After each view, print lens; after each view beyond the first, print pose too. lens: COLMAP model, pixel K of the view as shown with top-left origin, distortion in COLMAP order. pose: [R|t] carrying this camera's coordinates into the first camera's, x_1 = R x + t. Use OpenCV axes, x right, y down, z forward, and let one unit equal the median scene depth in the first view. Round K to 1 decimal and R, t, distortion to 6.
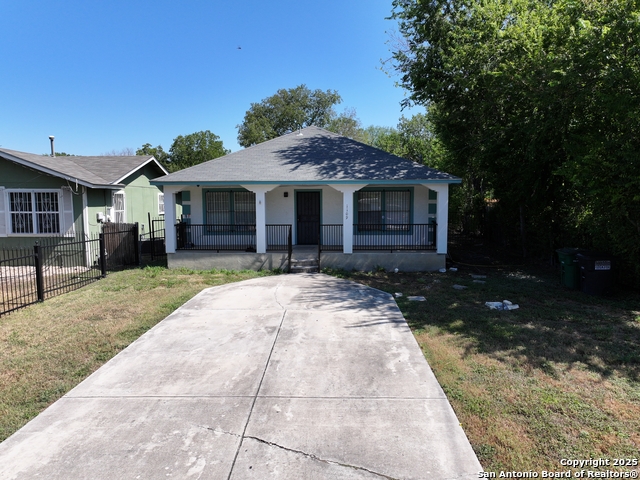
lens RADIAL K [[447.8, 0, 319.6], [0, 447.8, 240.8], [0, 0, 1]] dist [0.008567, 0.000840]
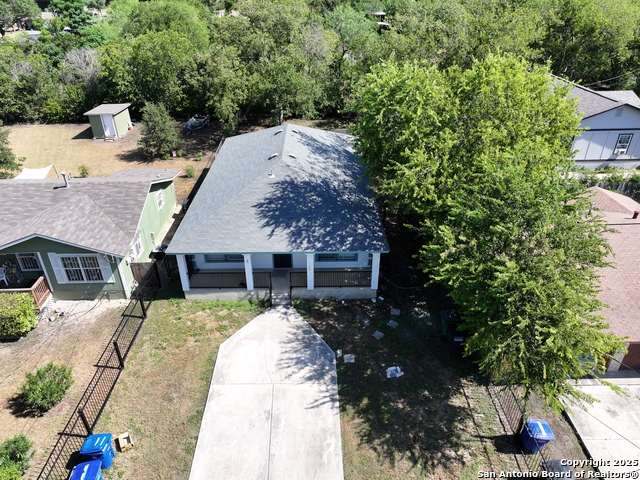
lens RADIAL K [[447.8, 0, 320.0], [0, 447.8, 239.0], [0, 0, 1]] dist [0.008567, 0.000840]
pose [[0.998106, -0.024786, 0.056303, 0.016113], [-0.002051, 0.901321, 0.433148, -0.765258], [-0.061483, -0.432443, 0.899563, -0.247060]]
